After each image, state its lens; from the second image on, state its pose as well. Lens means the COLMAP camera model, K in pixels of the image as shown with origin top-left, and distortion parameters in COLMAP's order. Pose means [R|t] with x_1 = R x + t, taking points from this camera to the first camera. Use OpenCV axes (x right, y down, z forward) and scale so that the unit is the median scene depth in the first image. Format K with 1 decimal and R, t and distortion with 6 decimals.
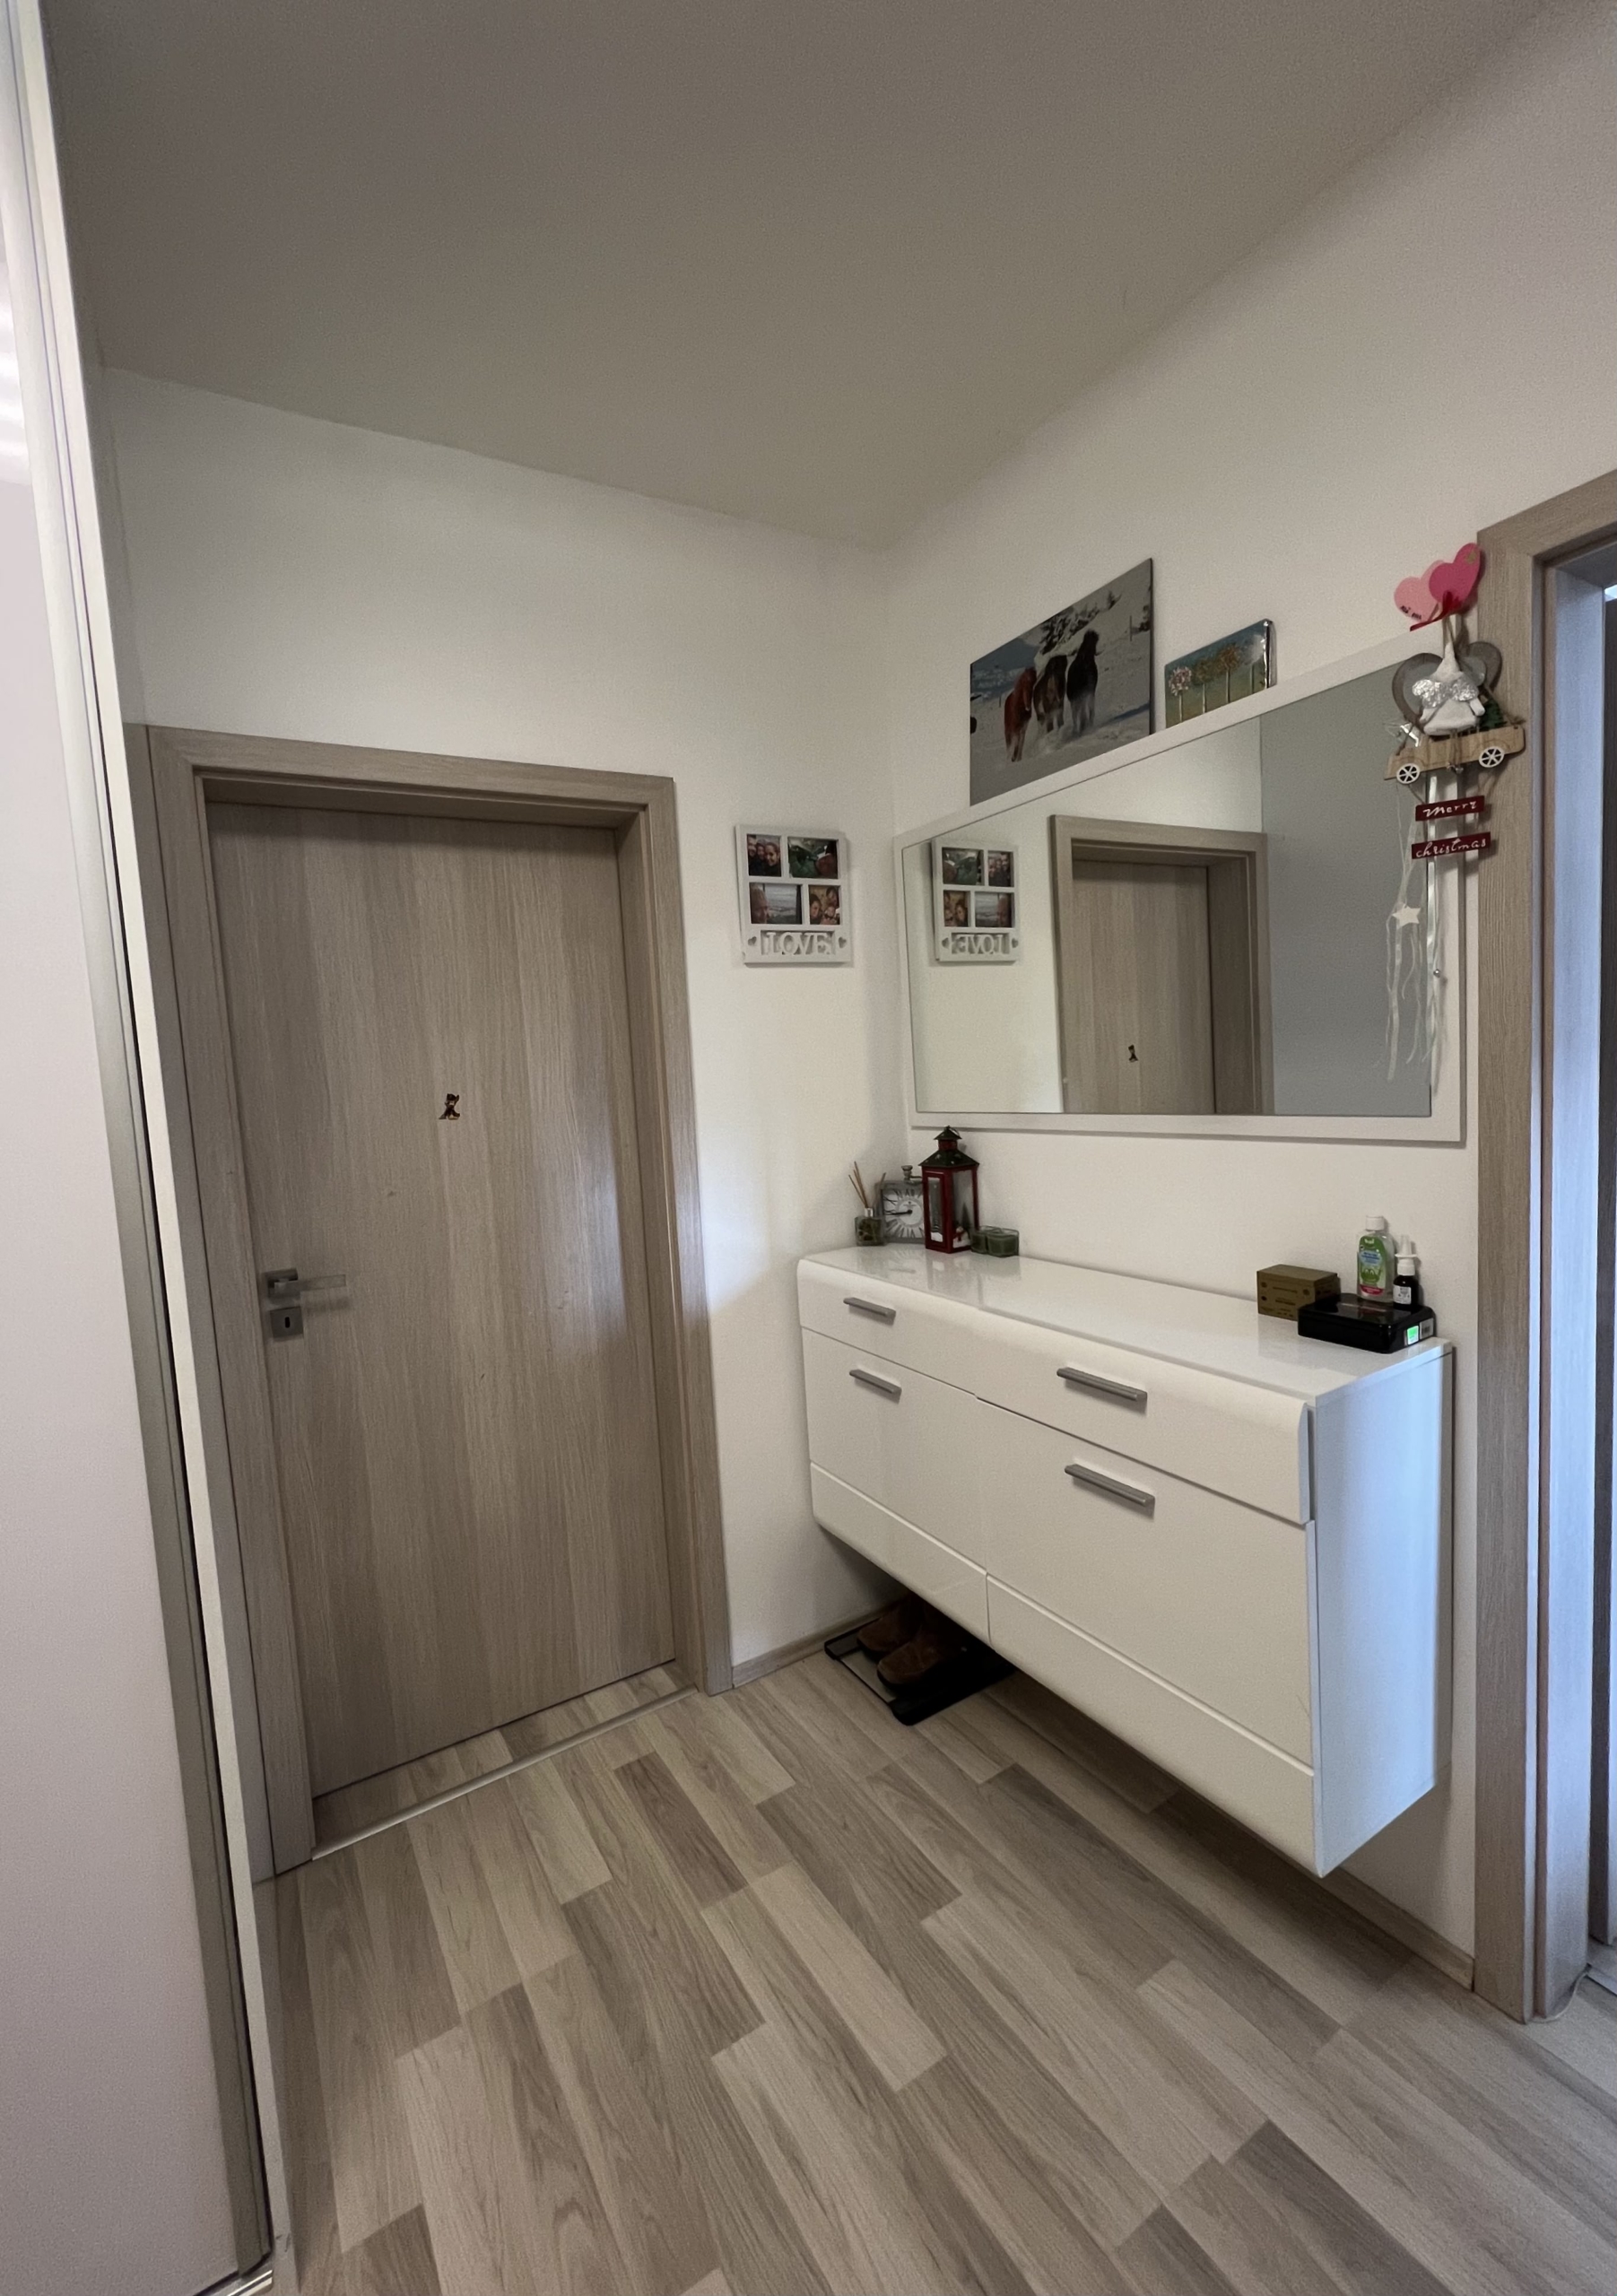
lens RADIAL K [[933.9, 0, 788.2], [0, 933.9, 1149.7], [0, 0, 1]] dist [0.000473, -0.000269]
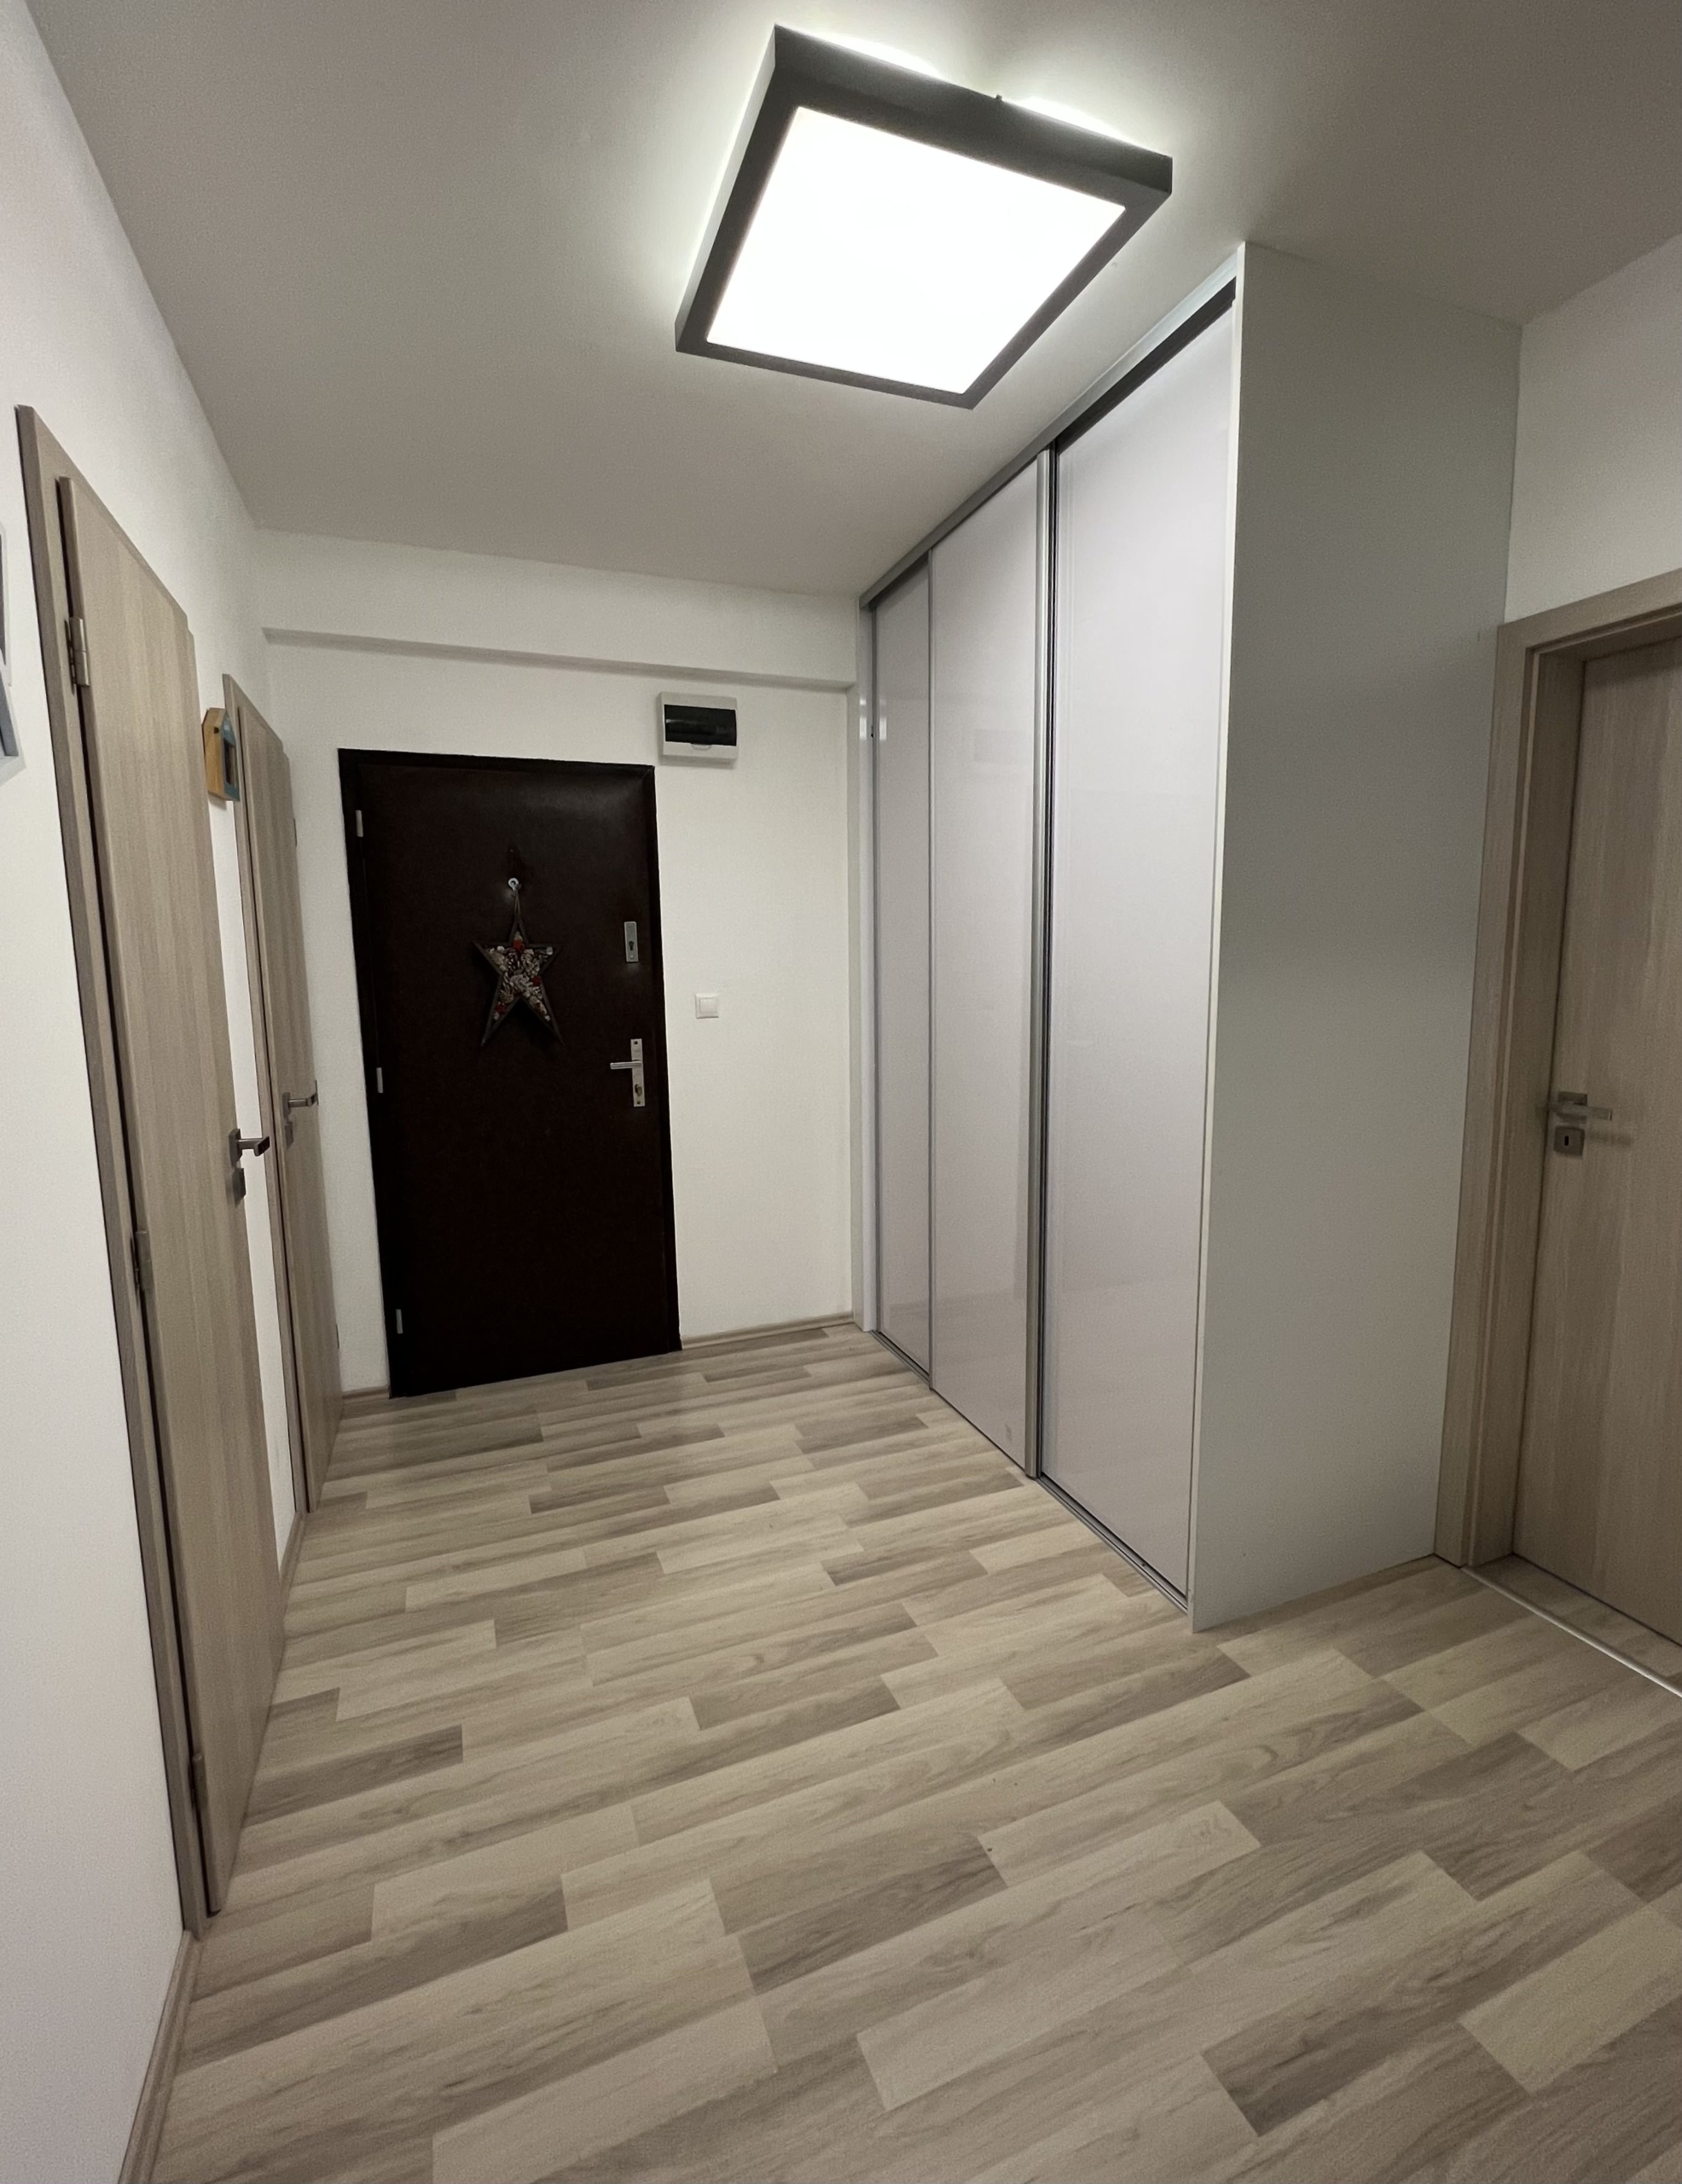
lens RADIAL K [[989.7, 0, 834.4], [0, 989.7, 1090.4], [0, 0, 1]] dist [-0.000905, -0.000025]
pose [[-0.142445, 0.194630, -0.970479, 0.837110], [-0.057933, 0.977157, 0.204472, -0.071628], [0.988106, 0.085348, -0.127916, 0.352091]]
